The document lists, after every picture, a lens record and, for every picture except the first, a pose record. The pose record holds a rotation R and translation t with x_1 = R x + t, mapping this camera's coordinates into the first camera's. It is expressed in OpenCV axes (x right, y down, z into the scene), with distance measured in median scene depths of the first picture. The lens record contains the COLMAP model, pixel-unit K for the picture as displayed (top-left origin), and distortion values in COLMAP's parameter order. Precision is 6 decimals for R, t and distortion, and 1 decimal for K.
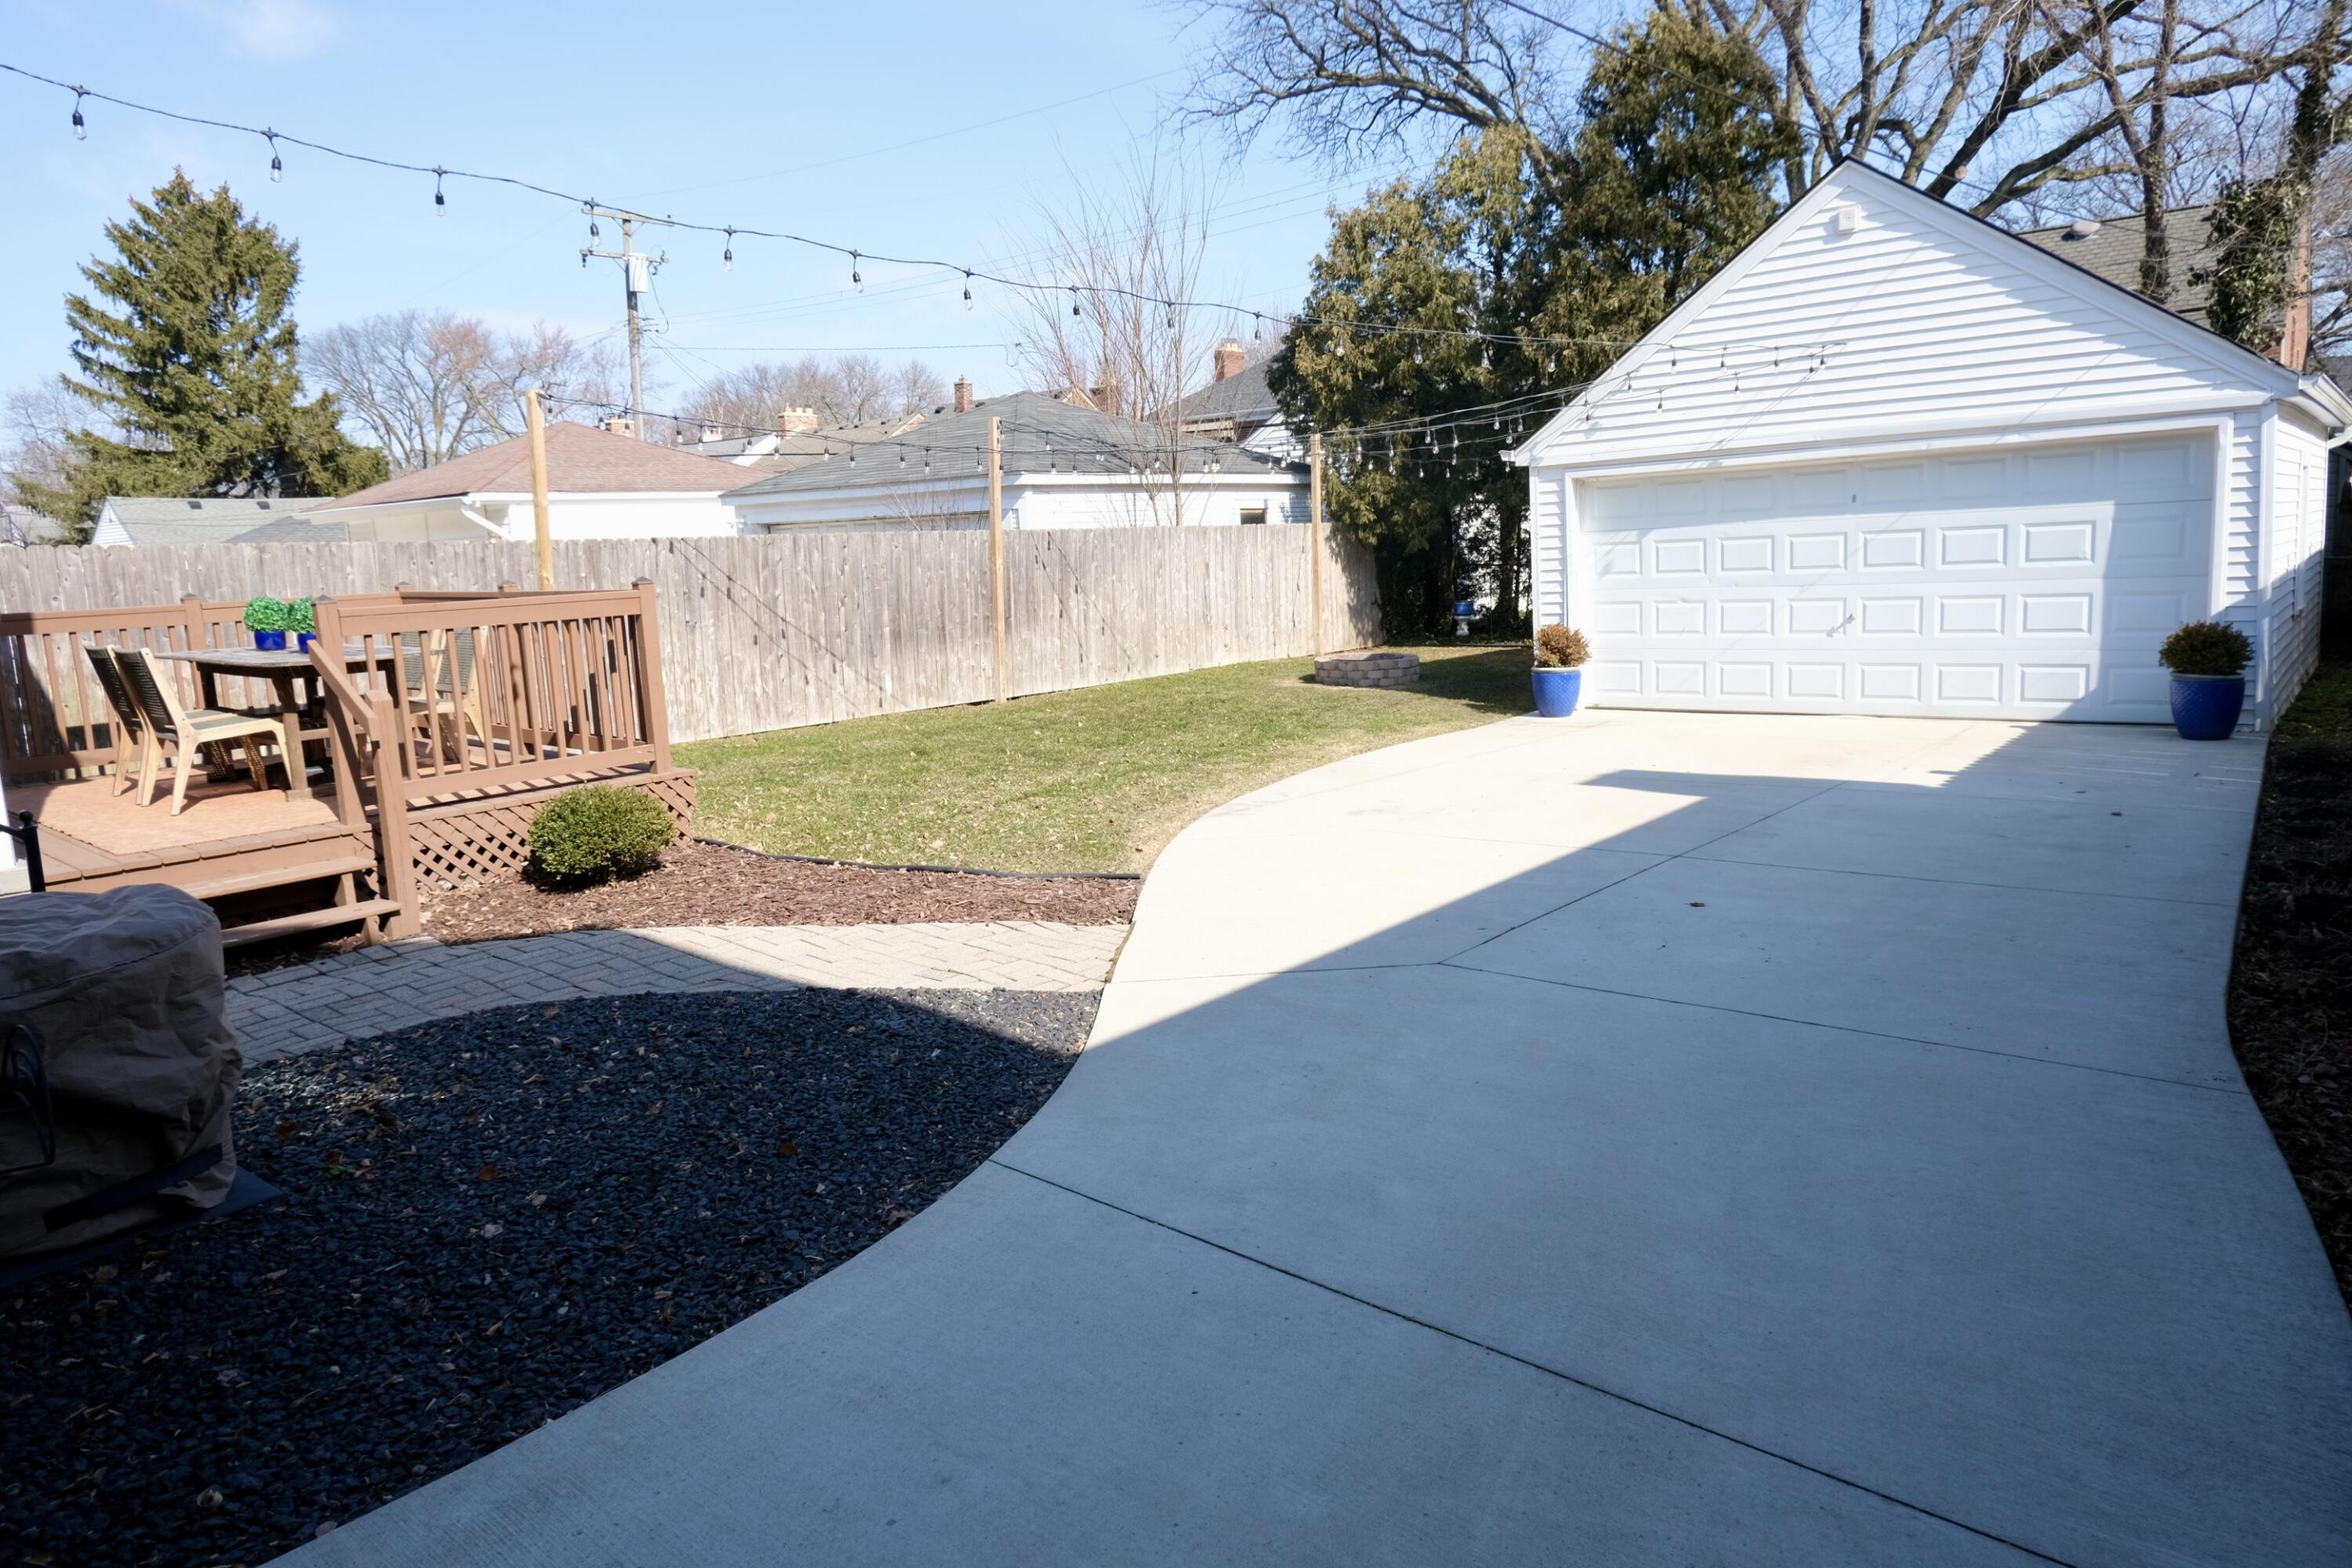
lens RADIAL K [[1459.2, 0, 1169.1], [0, 1459.2, 783.1], [0, 0, 1]] dist [-0.020582, 0.006347]
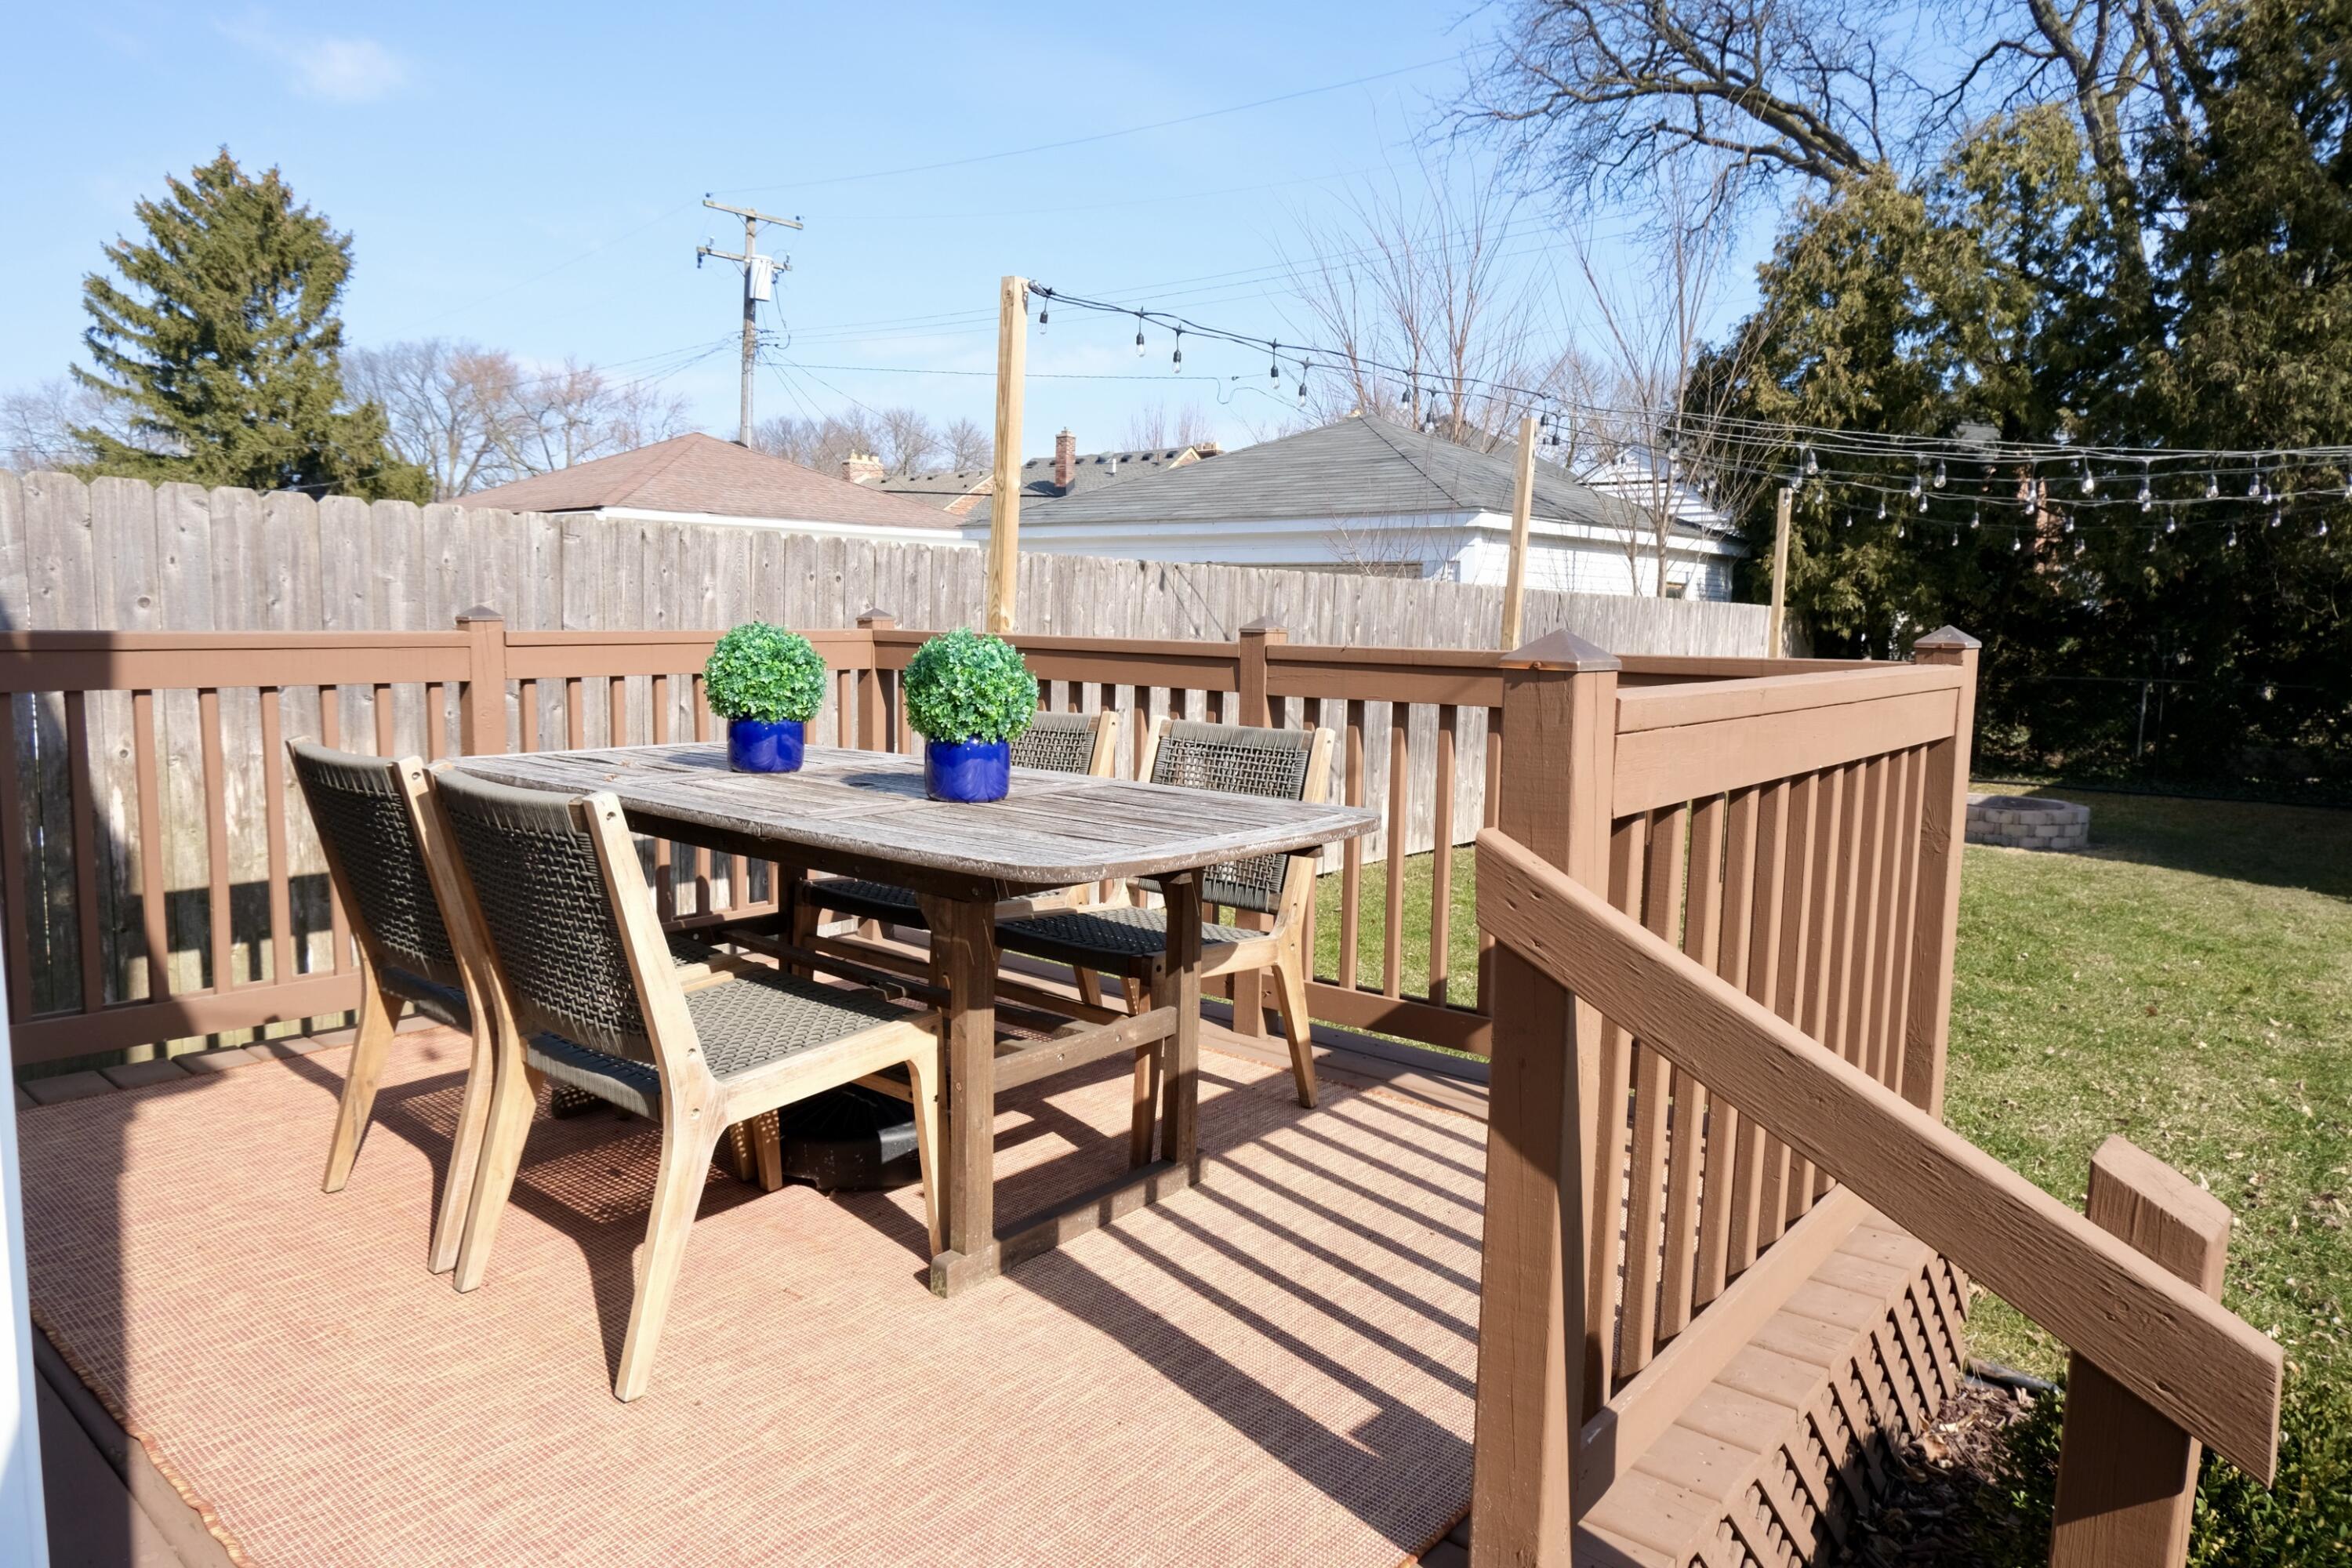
lens RADIAL K [[1459.2, 0, 1177.5], [0, 1459.2, 783.9], [0, 0, 1]] dist [-0.020582, 0.006347]
pose [[0.998370, 0.053382, 0.020174, -0.091049], [-0.052251, 0.997231, -0.052910, -0.012879], [-0.022942, 0.051769, 0.998396, 0.109293]]
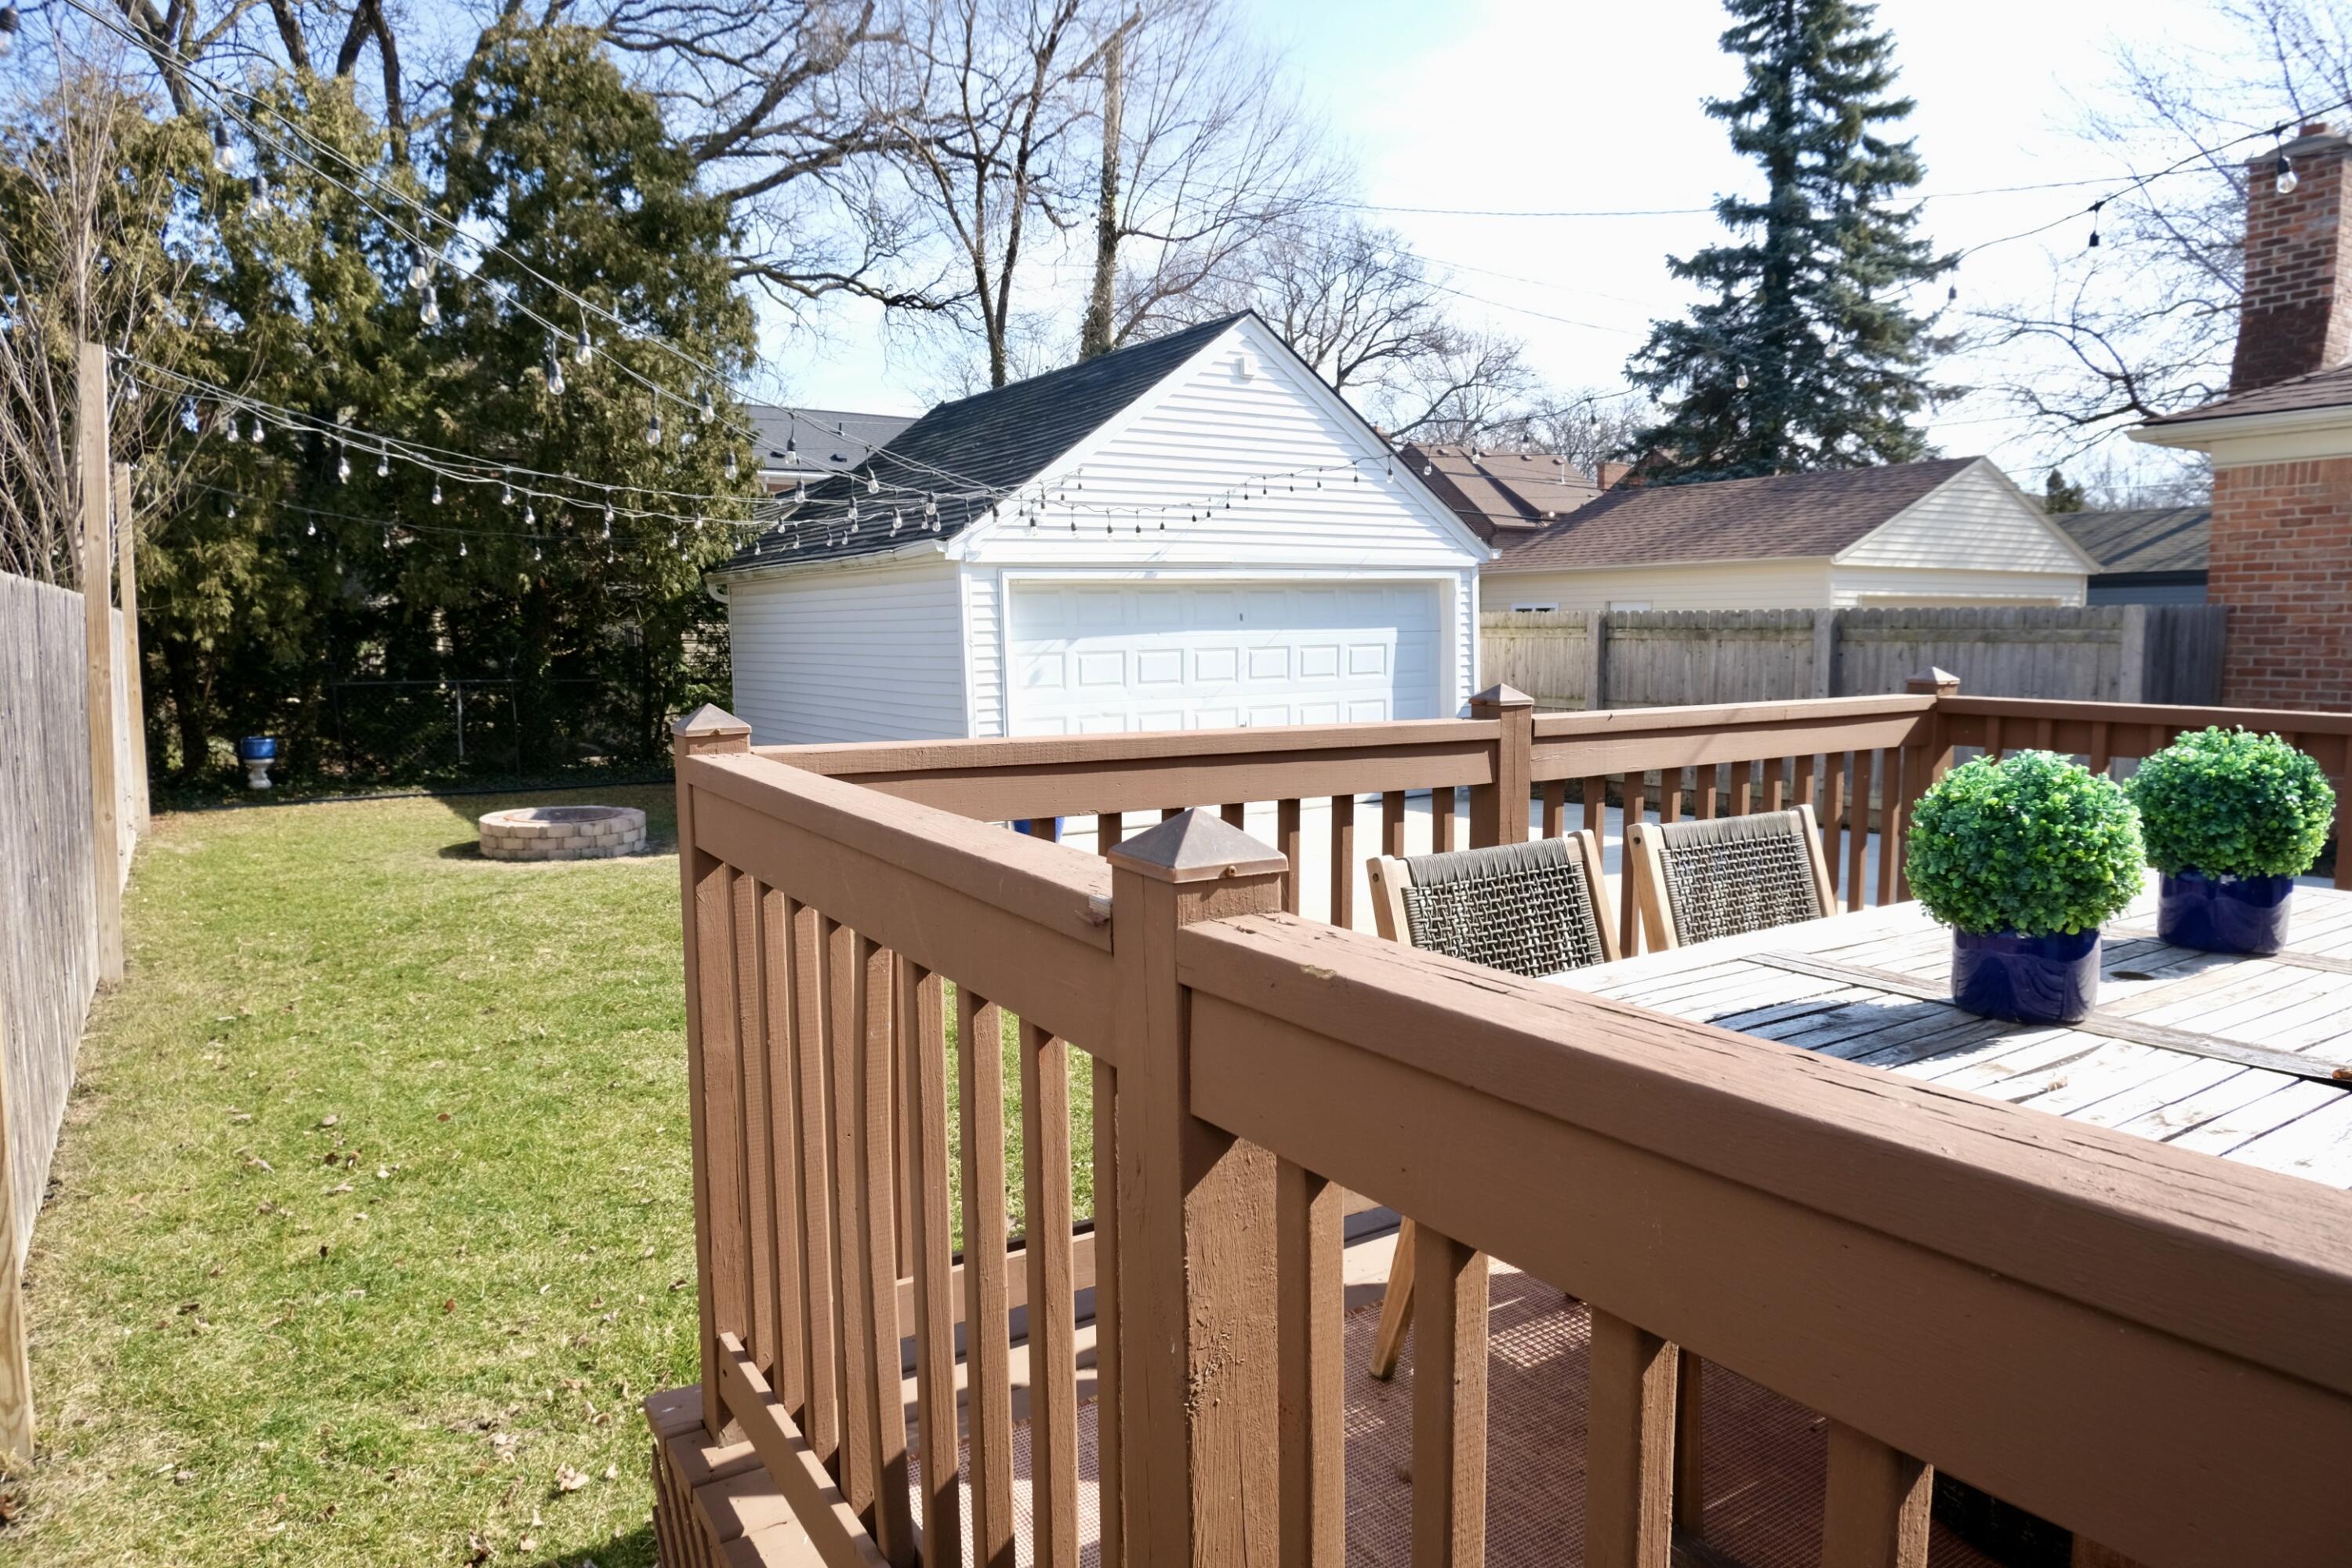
lens RADIAL K [[1459.2, 0, 1172.6], [0, 1459.2, 780.1], [0, 0, 1]] dist [-0.020582, 0.006347]
pose [[0.268620, -0.061427, 0.961286, -0.147417], [0.147141, 0.988869, 0.022073, -0.025813], [-0.951942, 0.135515, 0.274668, 0.185377]]
